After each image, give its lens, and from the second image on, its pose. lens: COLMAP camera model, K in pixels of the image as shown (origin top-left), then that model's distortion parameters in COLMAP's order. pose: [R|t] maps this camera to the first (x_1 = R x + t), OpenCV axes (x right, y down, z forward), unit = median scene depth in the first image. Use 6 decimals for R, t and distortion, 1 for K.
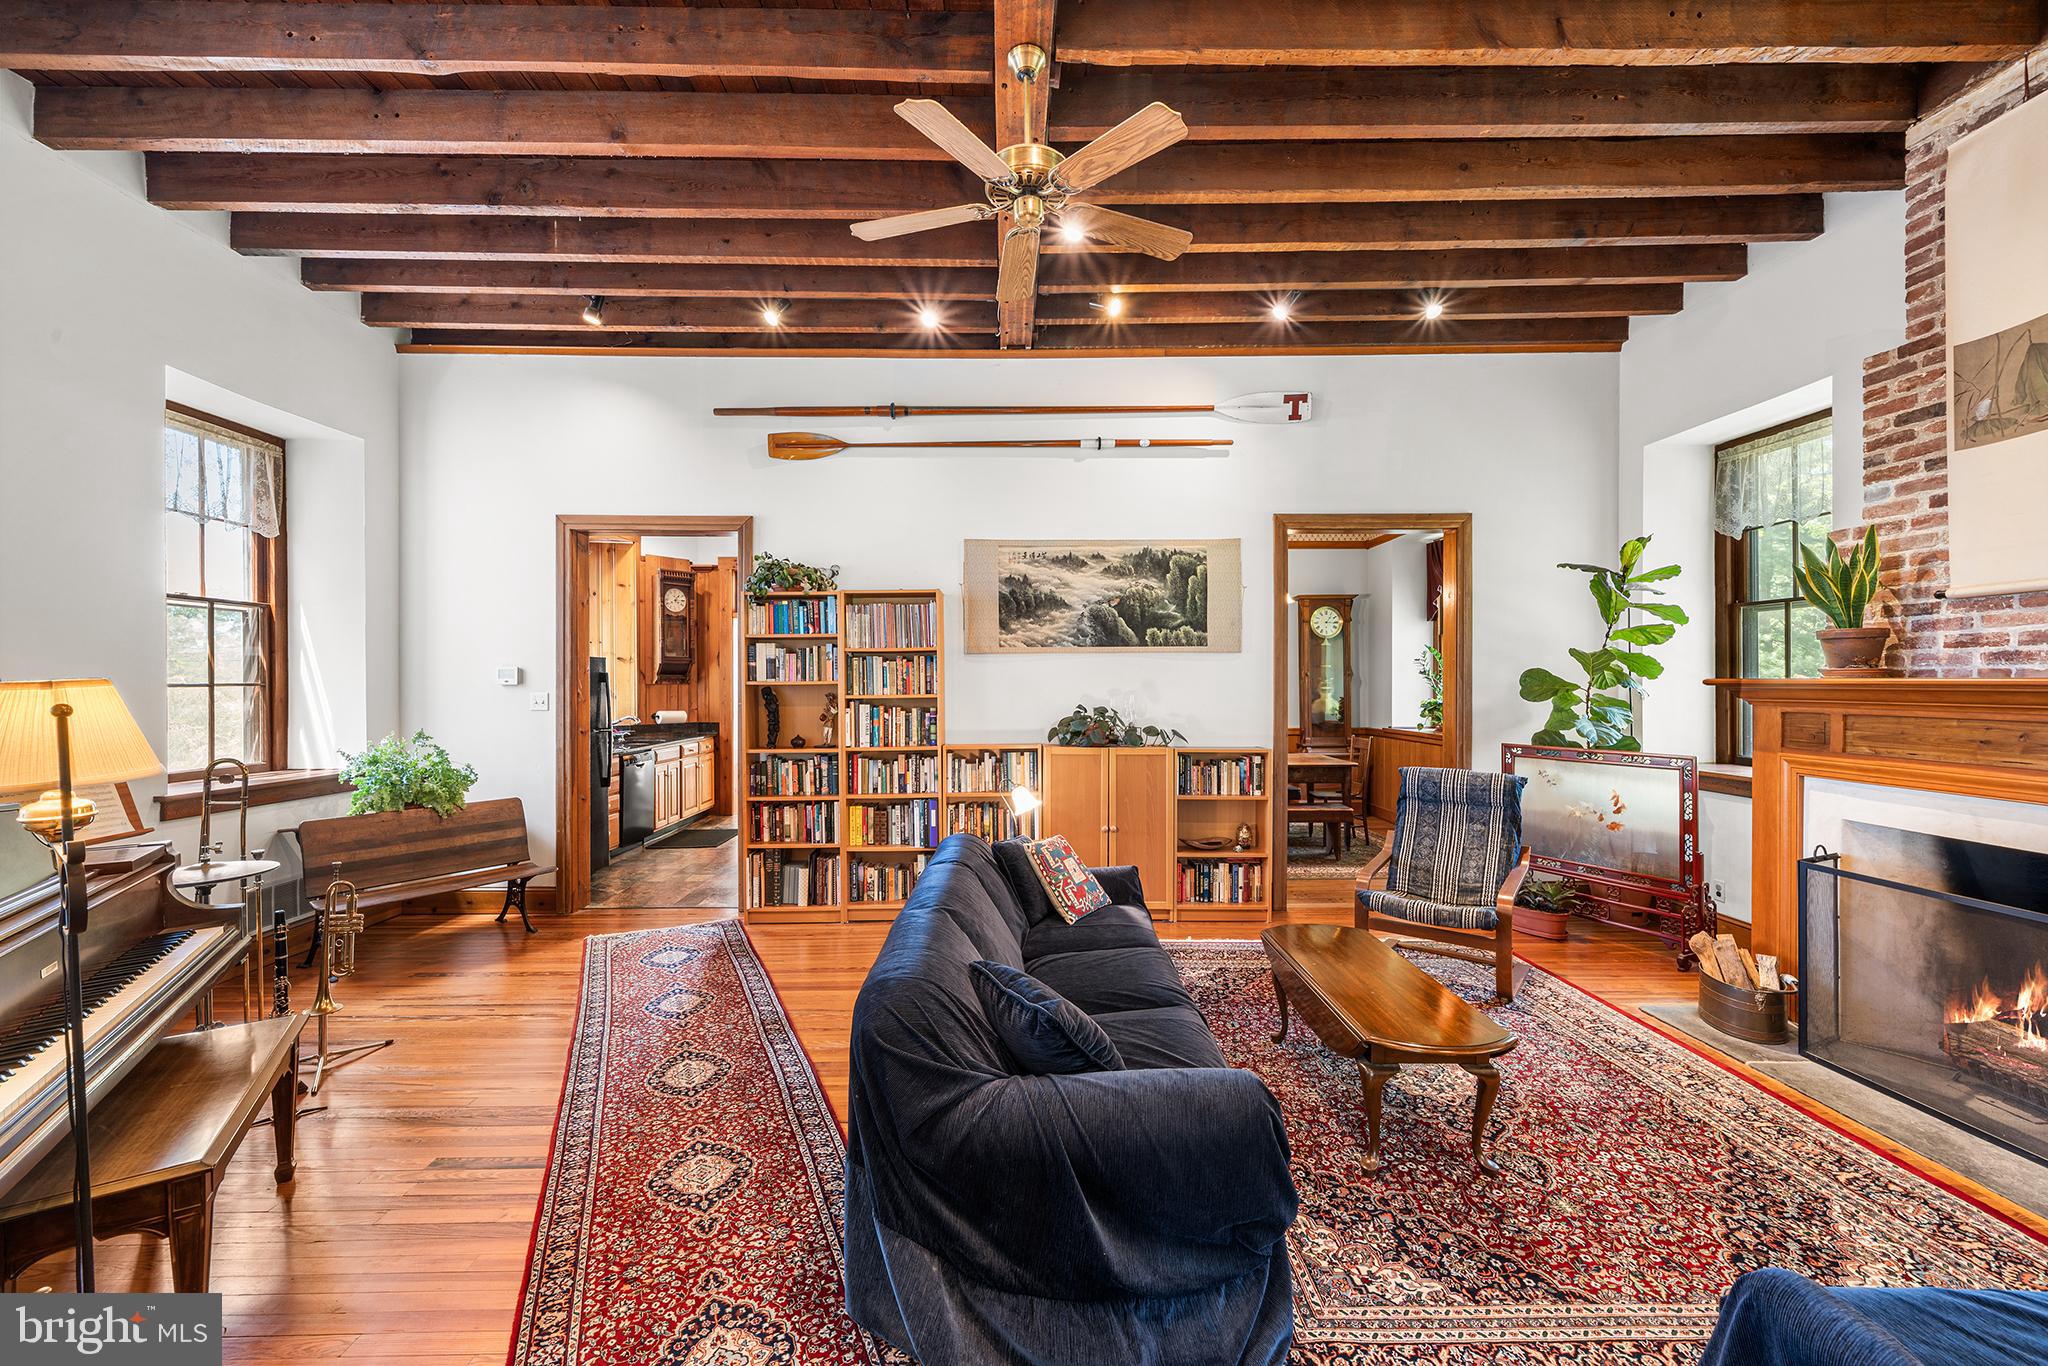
lens RADIAL K [[799.8, 0, 1025.0], [0, 799.8, 684.2], [0, 0, 1]] dist [-0.004123, 0.000243]
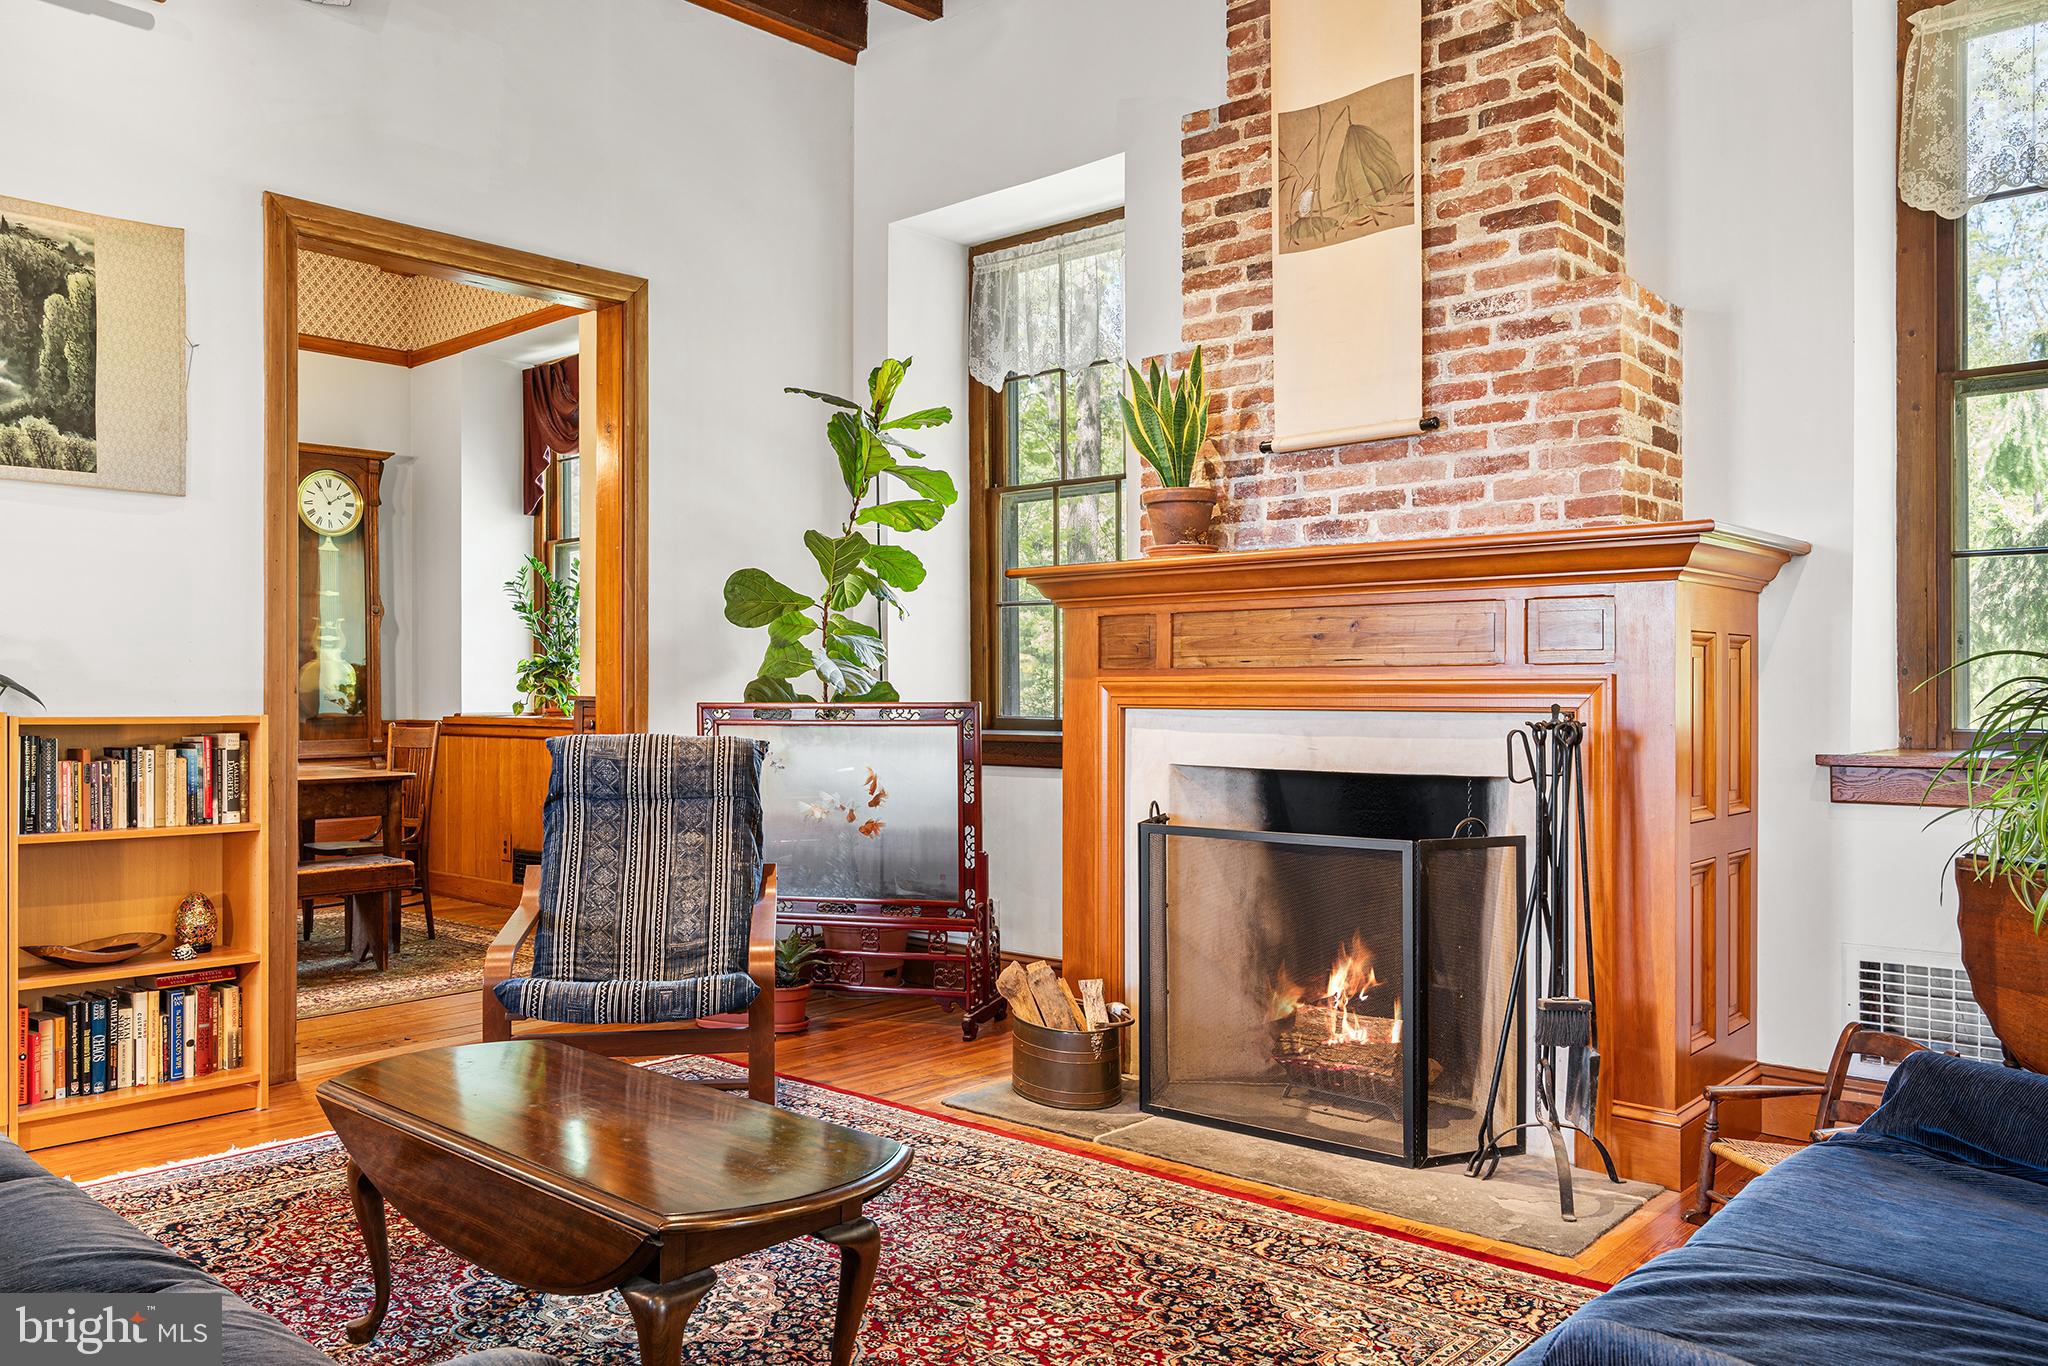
lens RADIAL K [[1500.4, 0, 1017.5], [0, 1500.4, 690.2], [0, 0, 1]] dist [-0.011204, 0.014142]
pose [[0.675759, -0.000189, 0.737123, -0.019877], [0.002812, 0.999993, -0.002322, 0.069733], [-0.737118, 0.003642, 0.675755, 0.136669]]
